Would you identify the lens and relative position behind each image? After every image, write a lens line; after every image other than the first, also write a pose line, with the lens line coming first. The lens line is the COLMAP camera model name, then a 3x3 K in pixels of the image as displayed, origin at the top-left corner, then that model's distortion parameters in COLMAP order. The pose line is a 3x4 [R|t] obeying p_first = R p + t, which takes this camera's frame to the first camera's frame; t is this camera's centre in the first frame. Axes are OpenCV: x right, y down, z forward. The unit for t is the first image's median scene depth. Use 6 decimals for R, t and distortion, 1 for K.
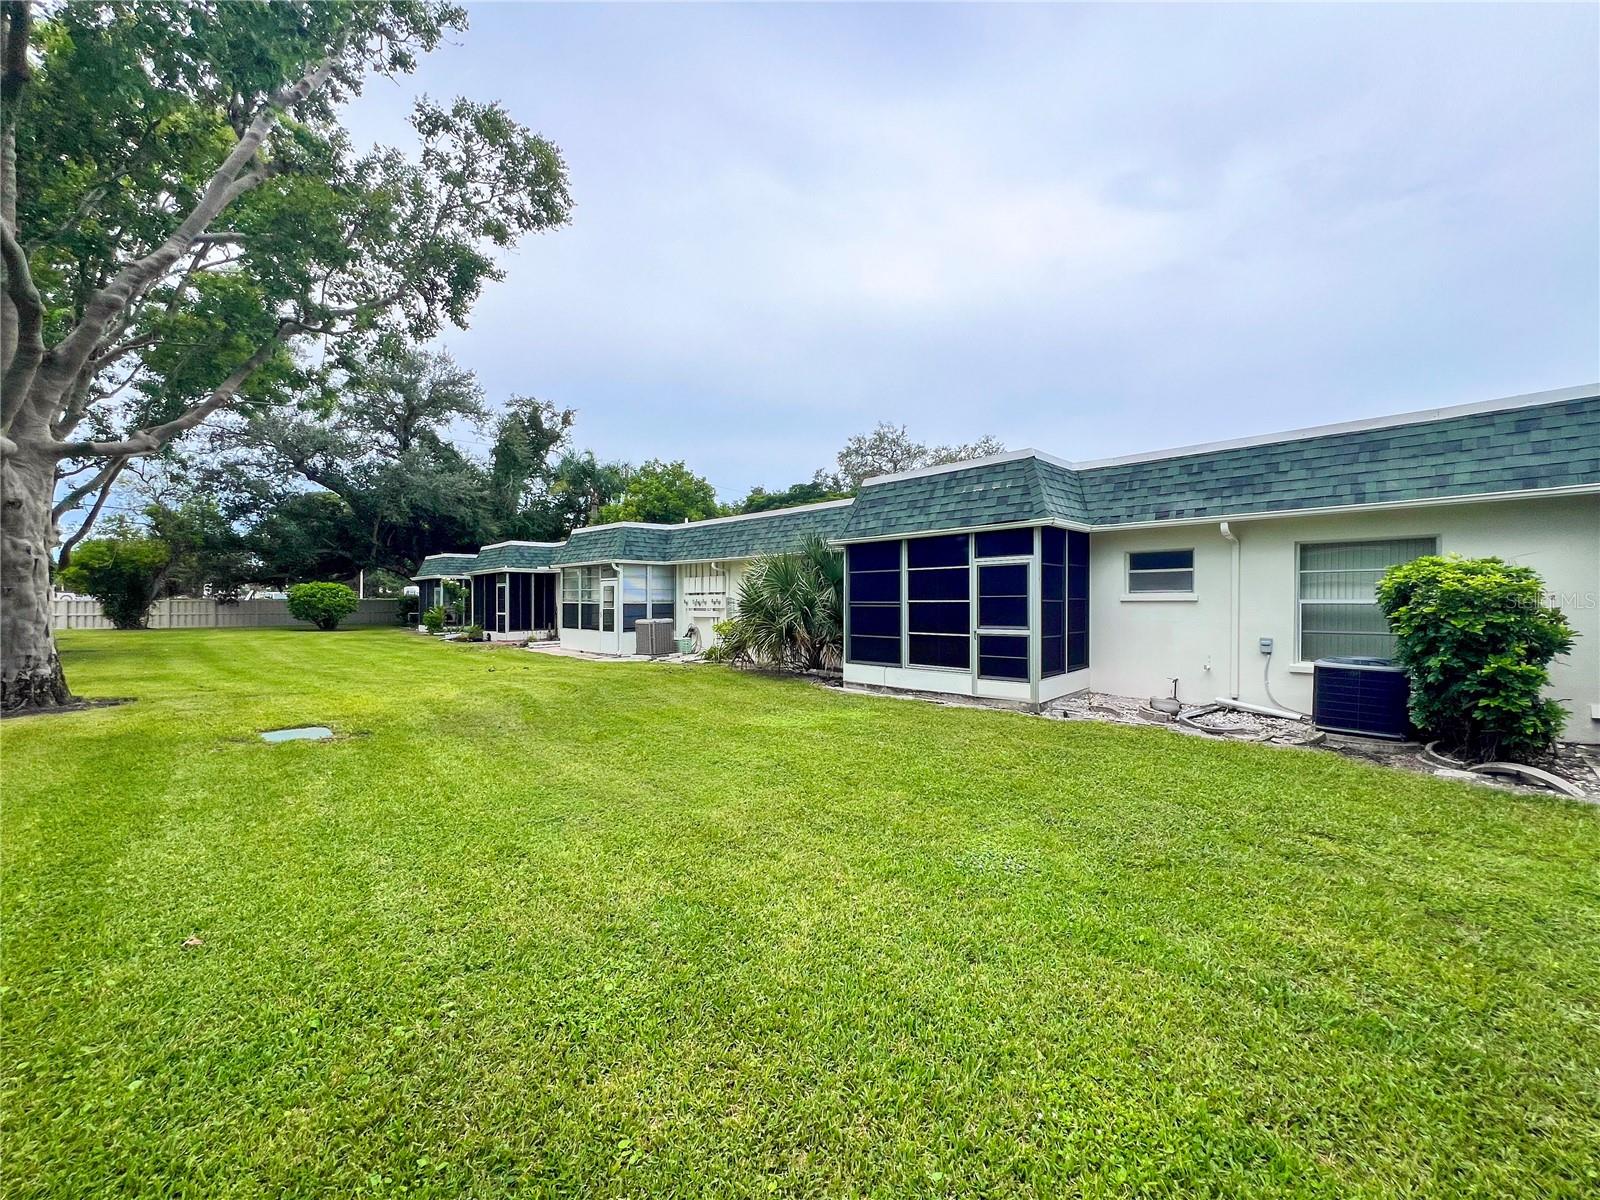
lens RADIAL K [[636.3, 0, 799.0], [0, 636.3, 601.1], [0, 0, 1]] dist [-0.005848, 0.001035]
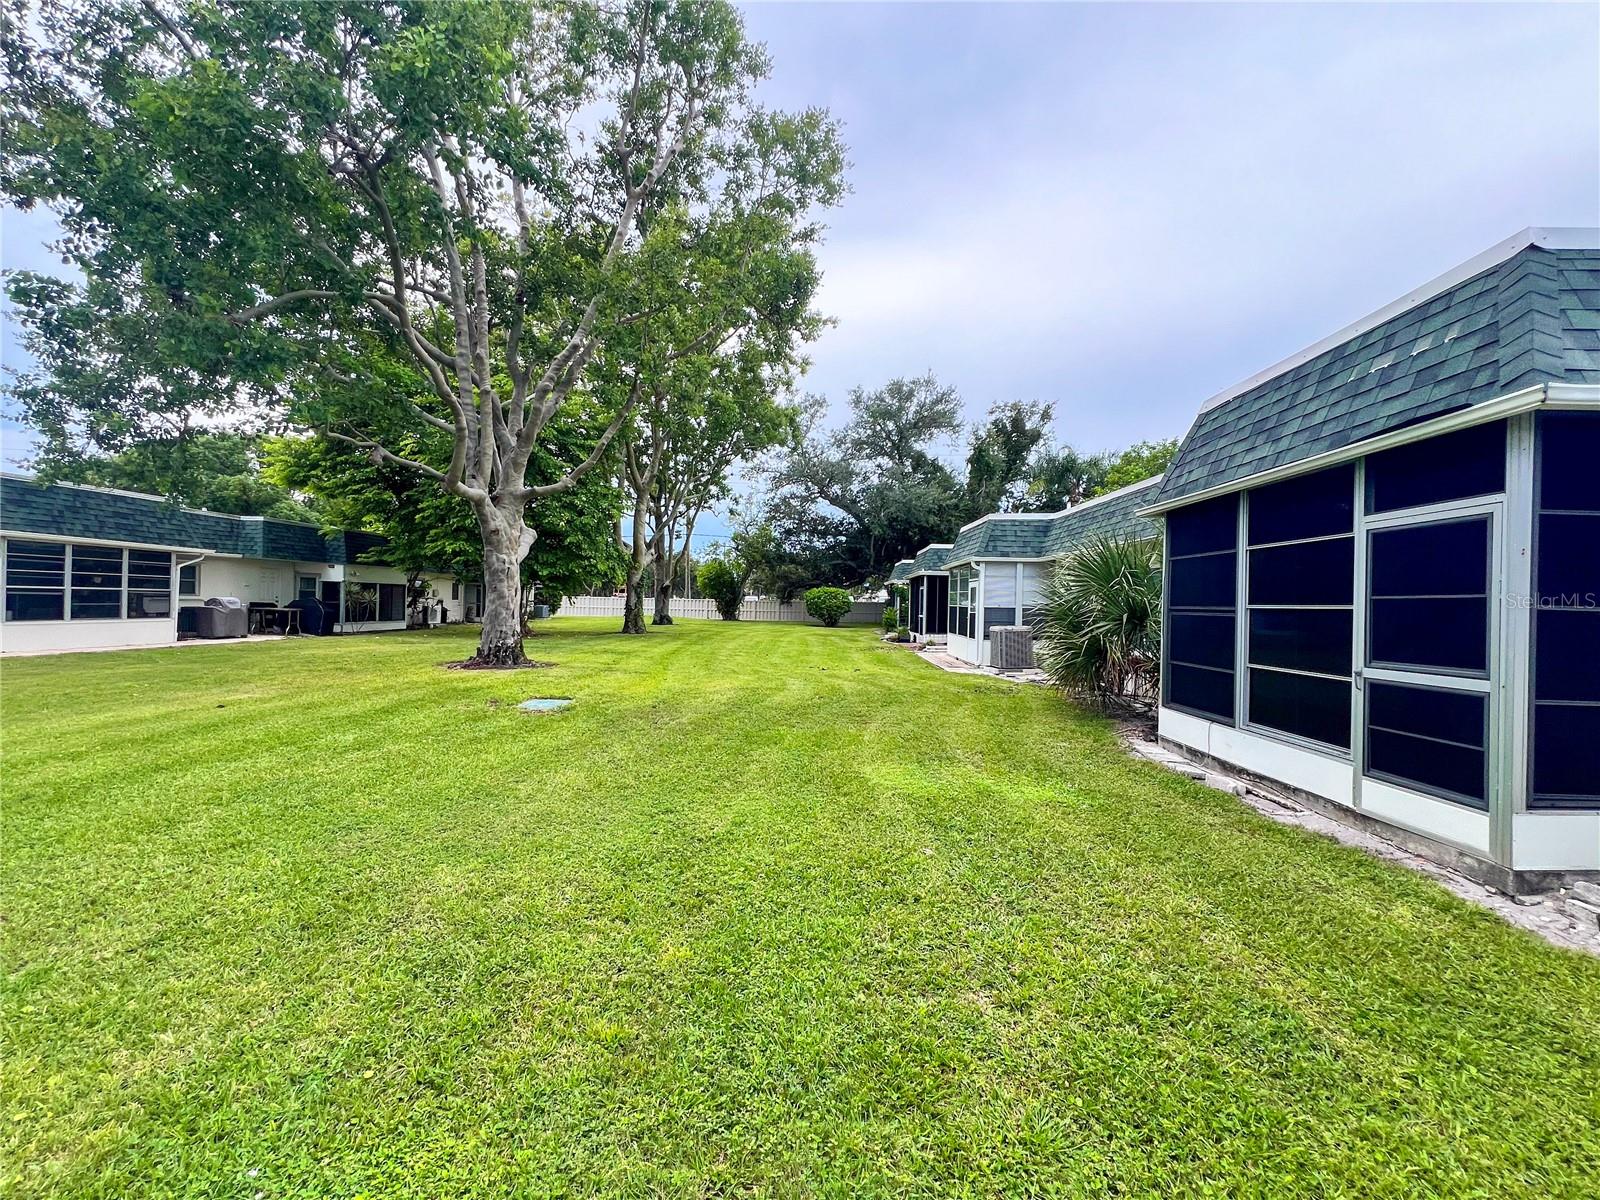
lens RADIAL K [[636.3, 0, 801.4], [0, 636.3, 601.1], [0, 0, 1]] dist [-0.005848, 0.001035]
pose [[0.693141, 0.011407, -0.720712, 0.278131], [-0.019186, 0.999812, -0.002628, 0.003851], [0.720546, 0.015649, 0.693230, 0.327184]]
